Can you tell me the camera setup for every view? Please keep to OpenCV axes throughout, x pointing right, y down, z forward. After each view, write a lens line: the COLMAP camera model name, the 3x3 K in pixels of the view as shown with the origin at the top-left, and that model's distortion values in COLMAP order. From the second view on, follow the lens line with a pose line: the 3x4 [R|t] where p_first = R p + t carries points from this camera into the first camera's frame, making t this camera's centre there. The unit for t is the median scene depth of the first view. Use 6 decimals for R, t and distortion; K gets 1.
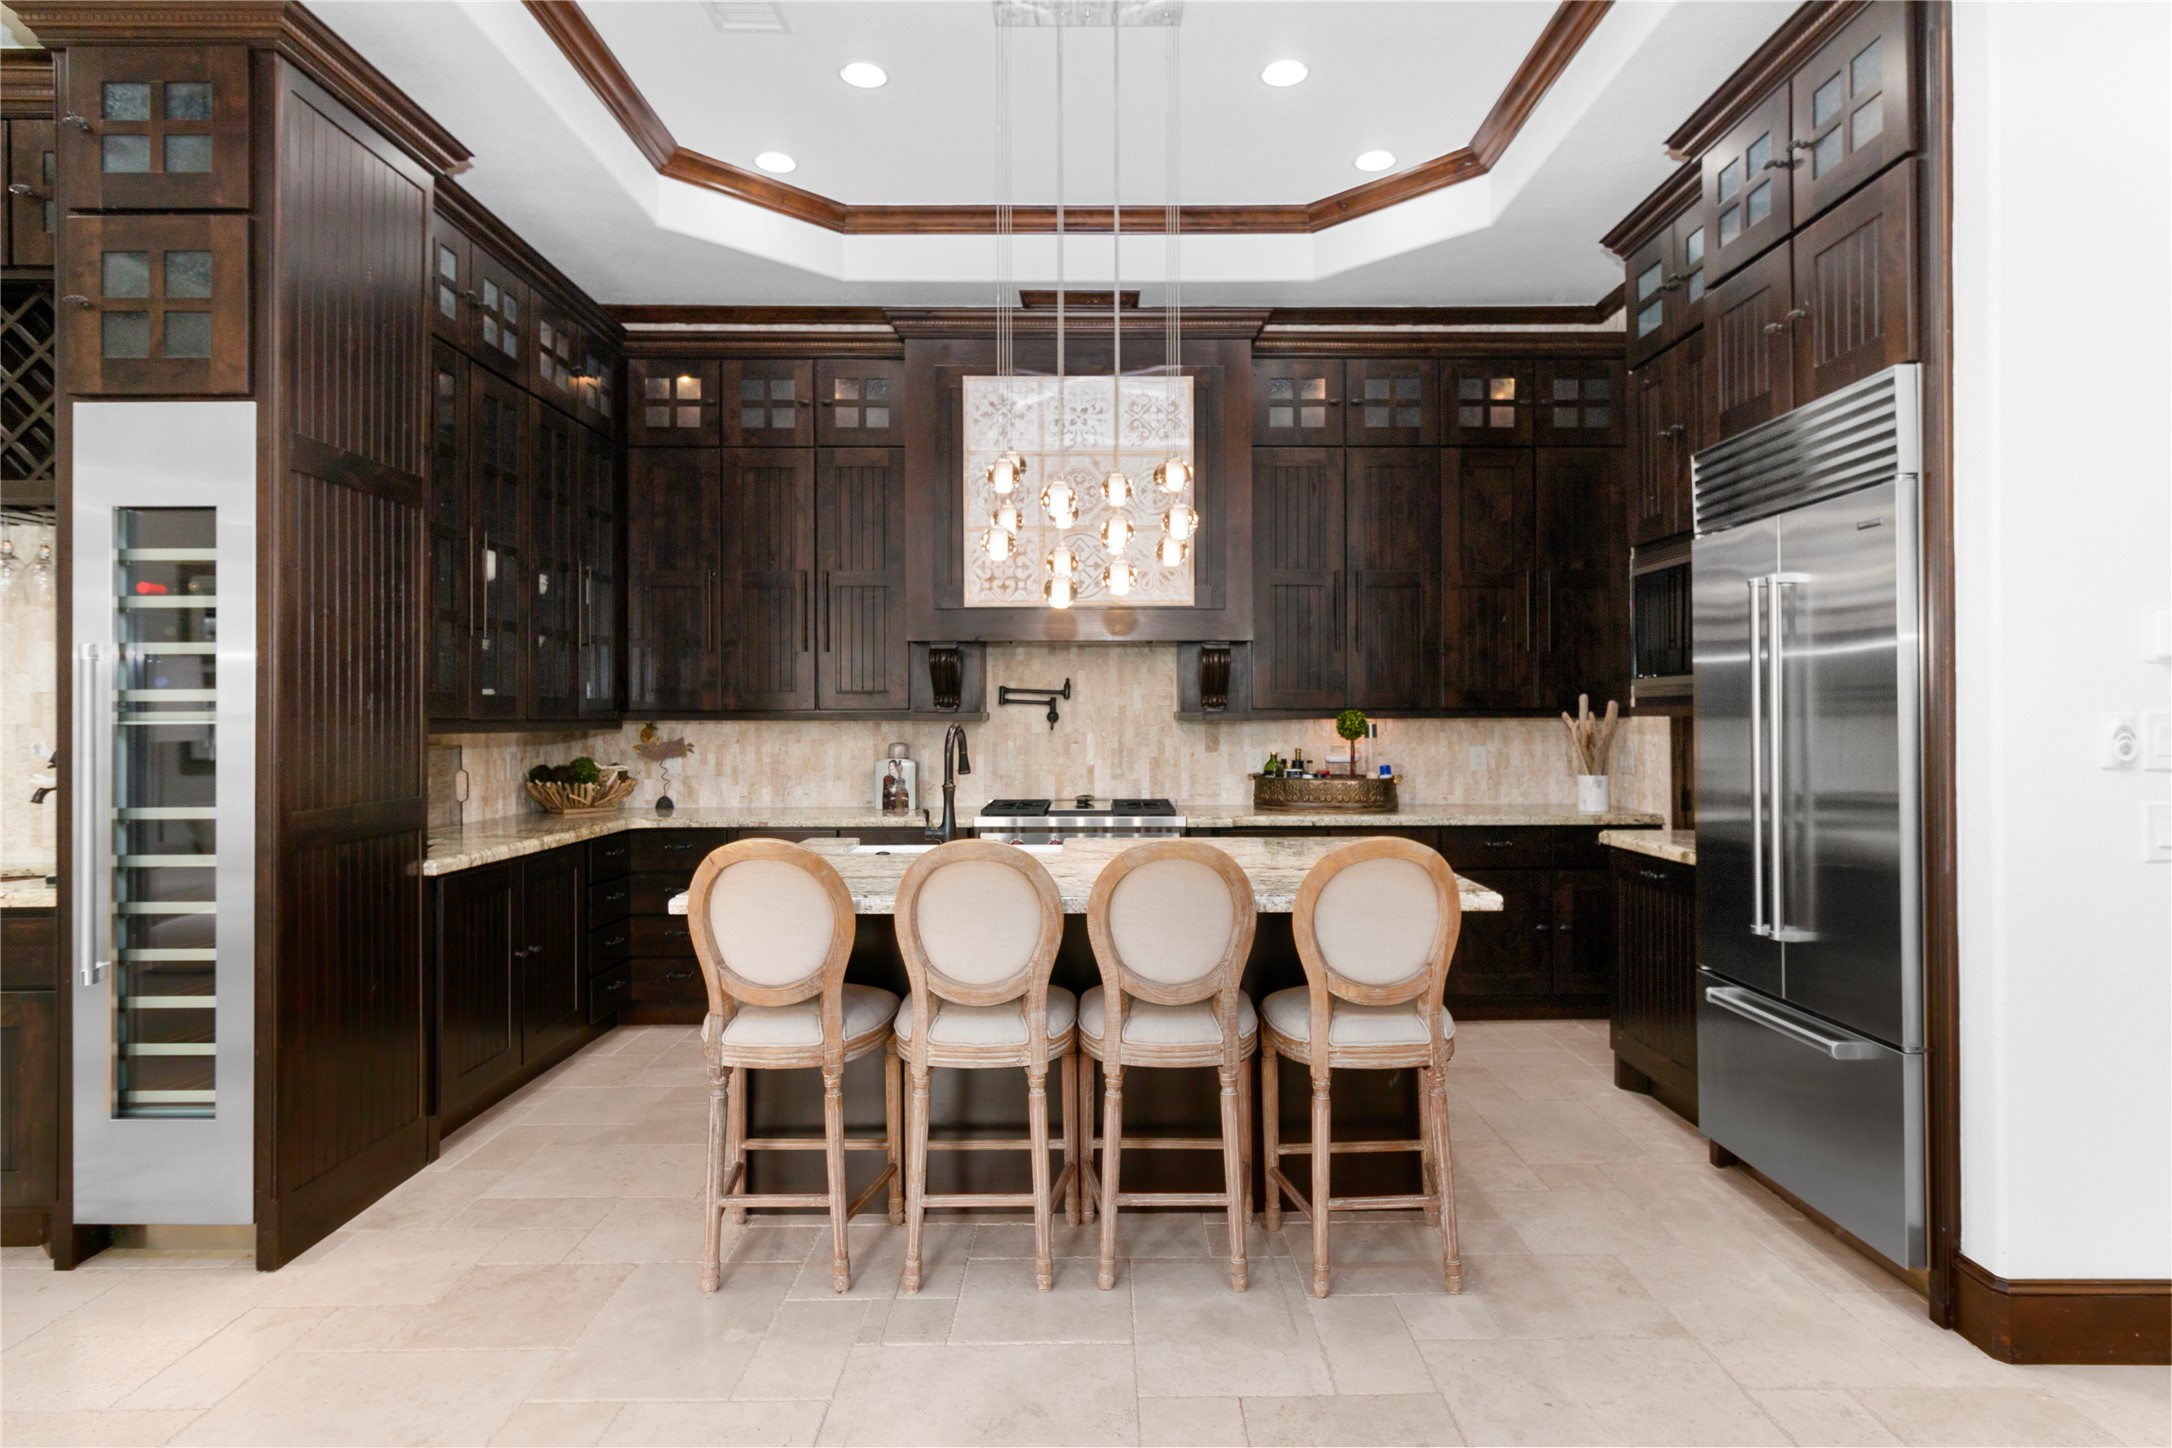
lens RADIAL K [[1191.4, 0, 1088.1], [0, 1191.4, 717.9], [0, 0, 1]] dist [0.024629, 0.000222]
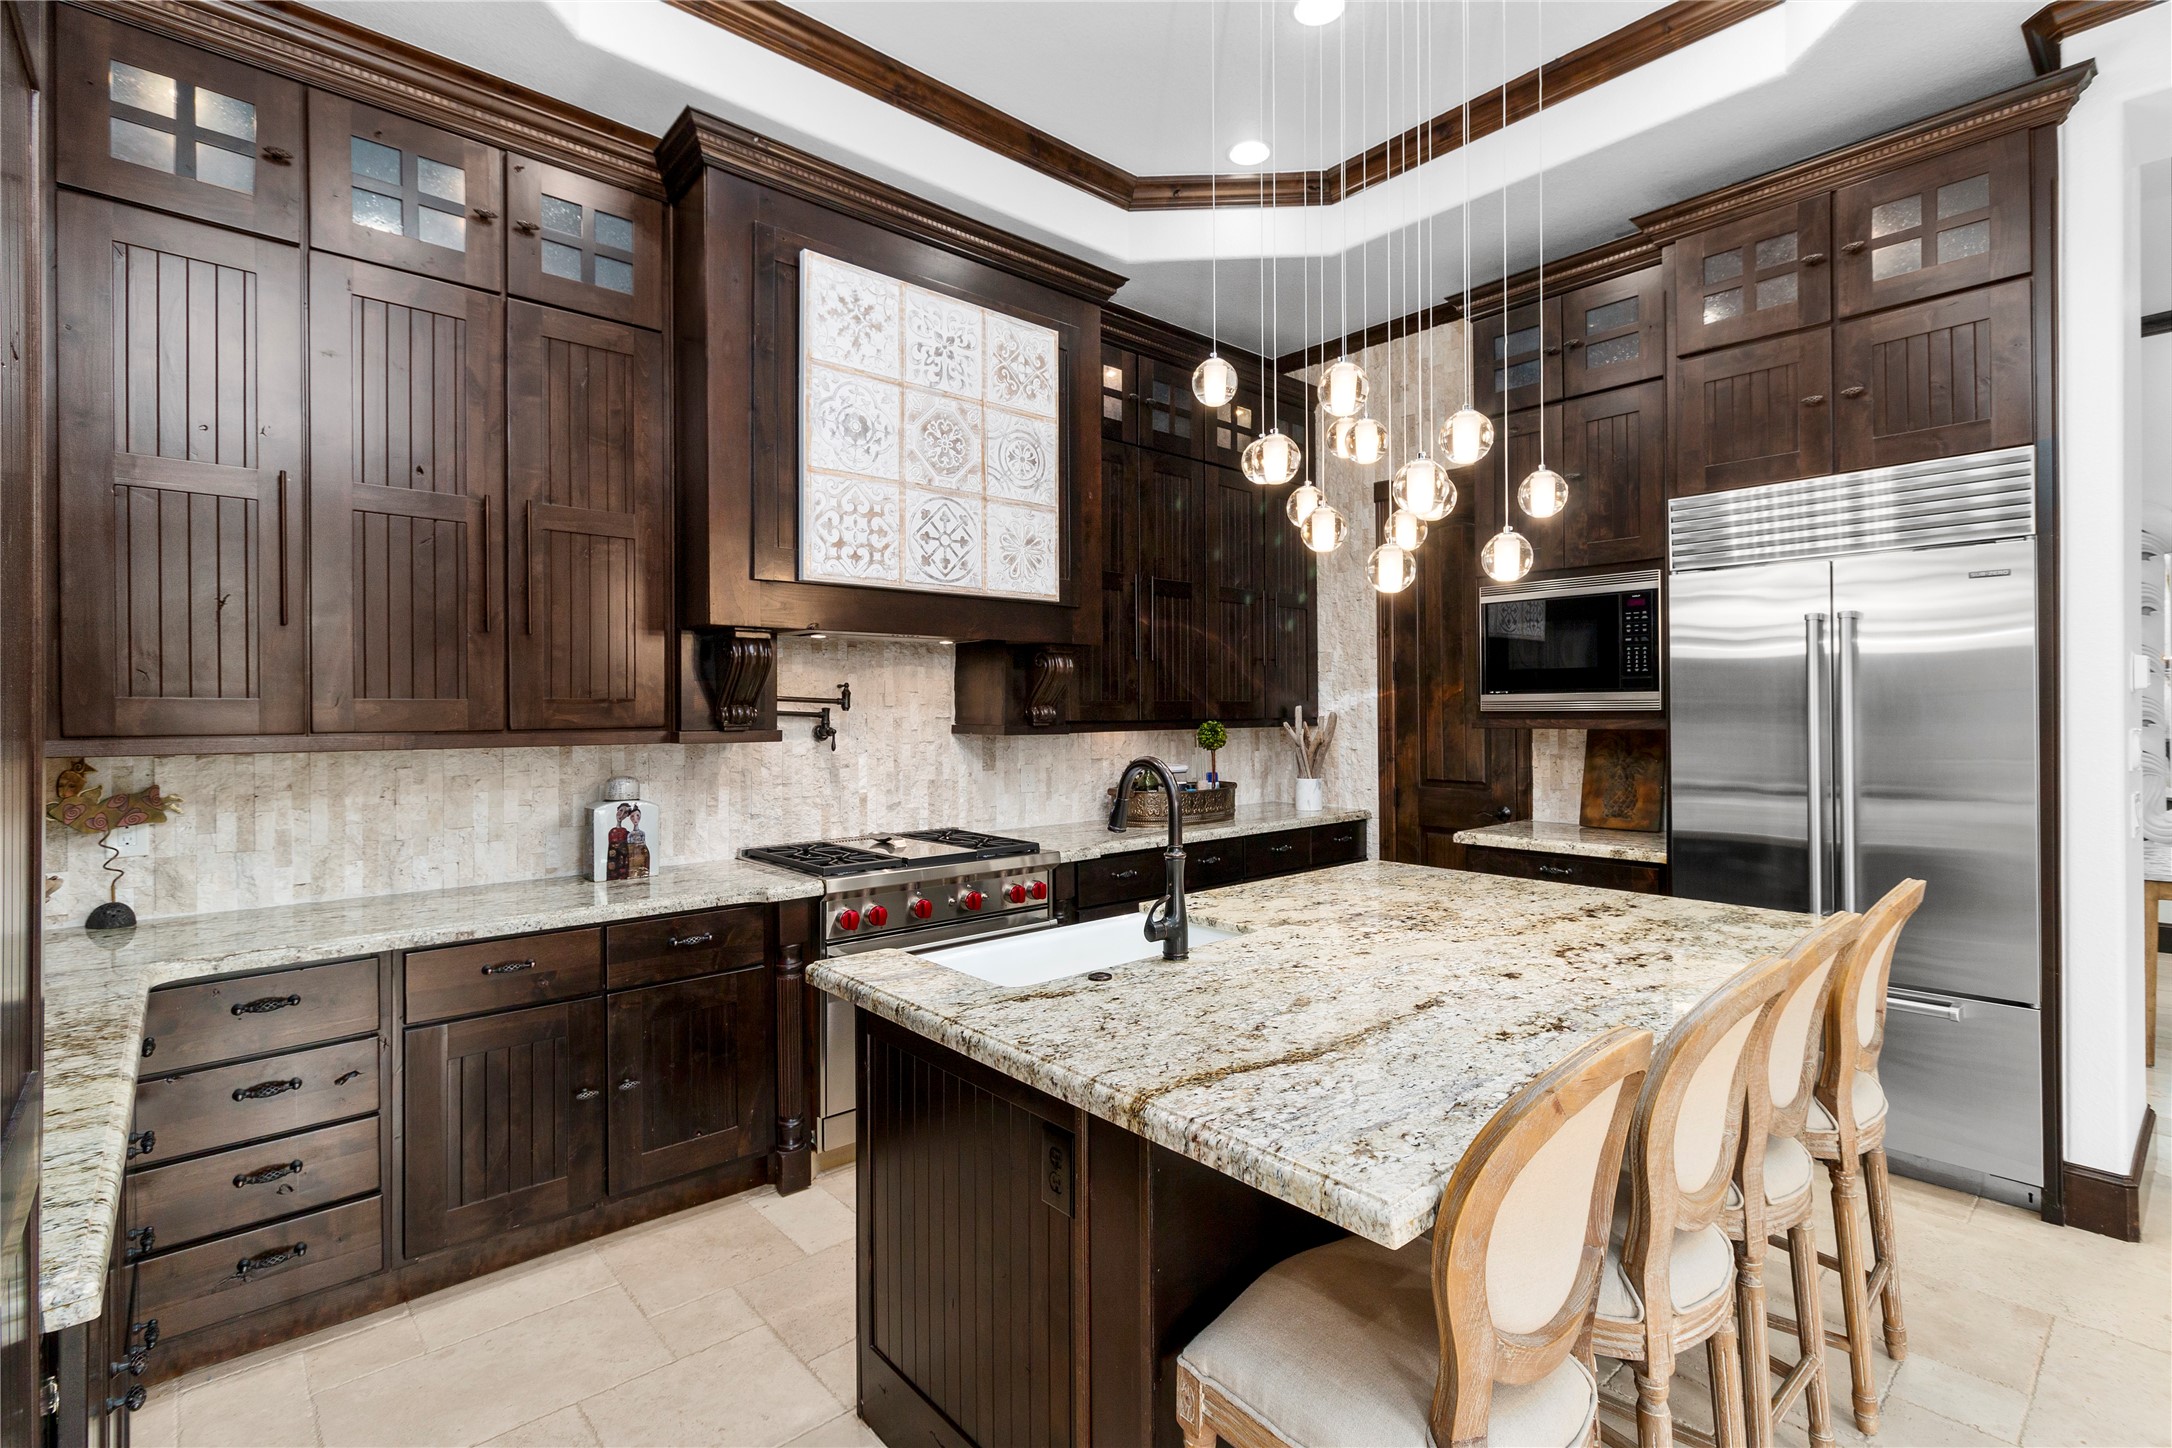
lens RADIAL K [[1004.9, 0, 1094.4], [0, 1004.9, 709.2], [0, 0, 1]] dist [0.006026, -0.000586]
pose [[0.746308, -0.001331, 0.665600, -0.345070], [0.005174, 0.999979, -0.003802, -0.013586], [-0.665581, 0.006282, 0.746299, 0.420553]]
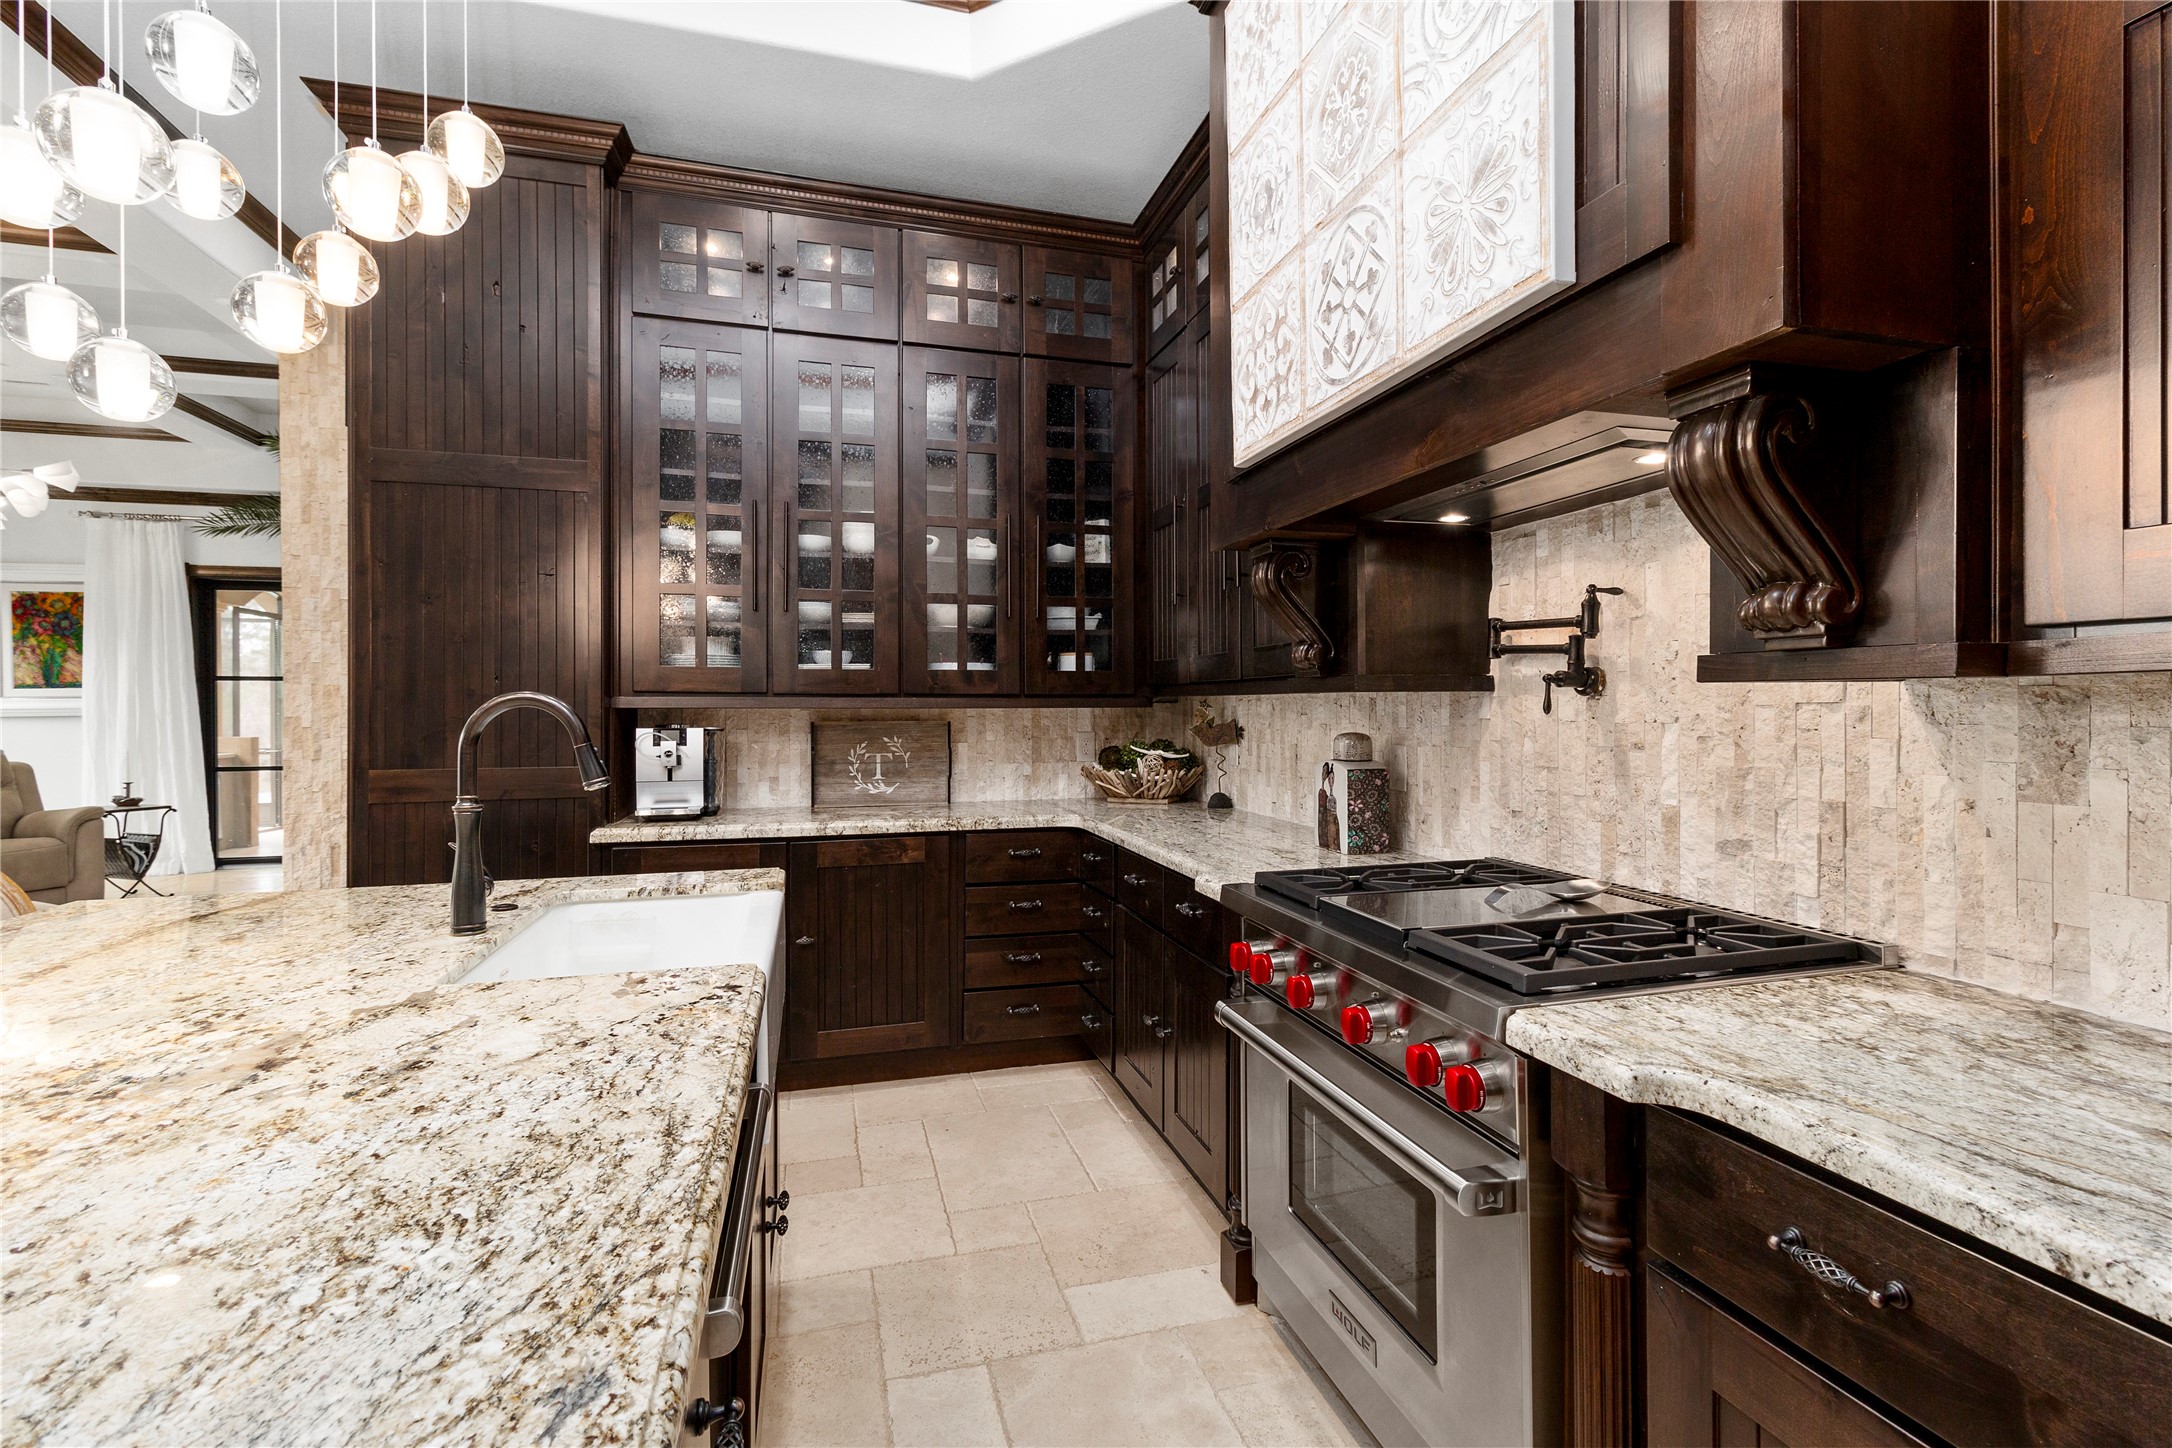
lens RADIAL K [[1004.9, 0, 1097.4], [0, 1004.9, 706.9], [0, 0, 1]] dist [0.006026, -0.000586]
pose [[0.280437, 0.002594, -0.959869, 0.273091], [-0.000997, 0.999997, 0.002411, 0.007535], [0.959872, 0.000281, 0.280439, 0.773184]]
